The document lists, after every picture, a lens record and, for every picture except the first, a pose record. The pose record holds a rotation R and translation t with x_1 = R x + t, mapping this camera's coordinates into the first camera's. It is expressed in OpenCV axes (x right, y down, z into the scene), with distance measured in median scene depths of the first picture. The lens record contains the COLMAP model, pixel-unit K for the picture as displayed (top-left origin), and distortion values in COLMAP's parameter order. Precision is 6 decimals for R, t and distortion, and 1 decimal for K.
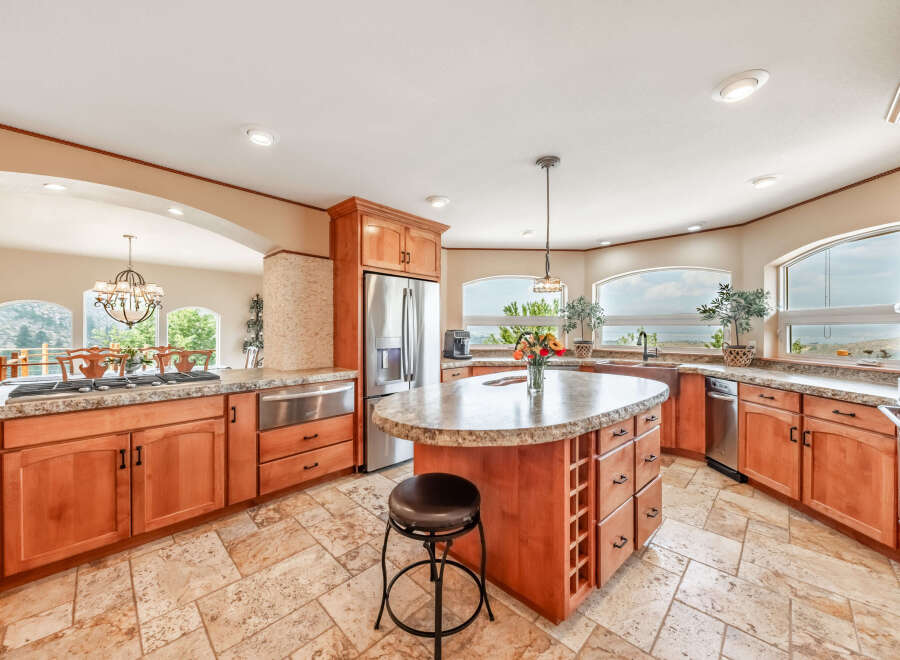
lens RADIAL K [[347.0, 0, 446.2], [0, 347.0, 331.9], [0, 0, 1]] dist [0.003291, -0.000518]
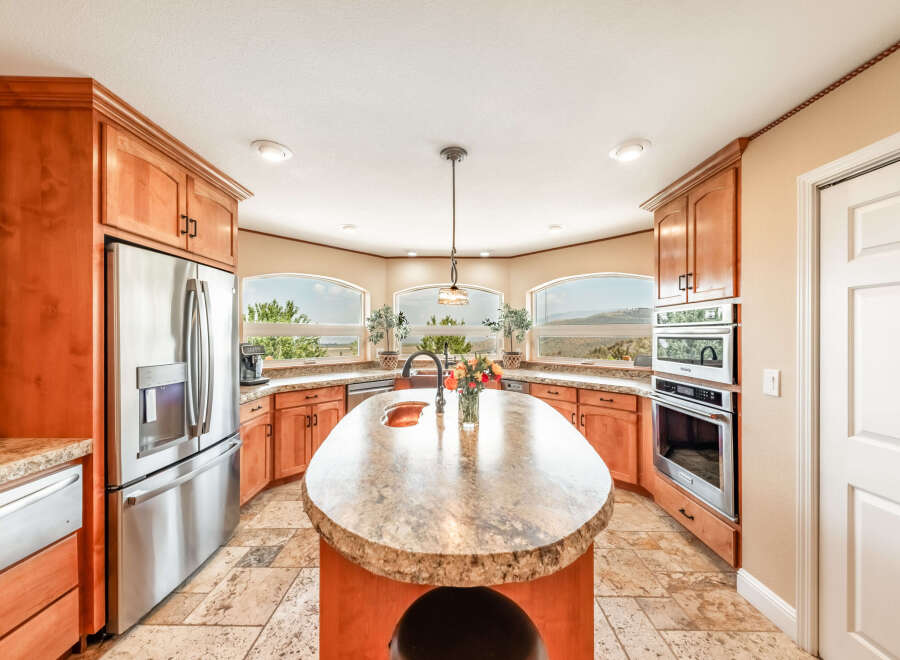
lens RADIAL K [[347.0, 0, 446.2], [0, 347.0, 331.9], [0, 0, 1]] dist [0.003291, -0.000518]
pose [[0.710437, 0.000084, 0.703761, -0.242294], [0.006223, 0.999960, -0.006401, -0.031300], [-0.703734, 0.008927, 0.710408, 0.299134]]
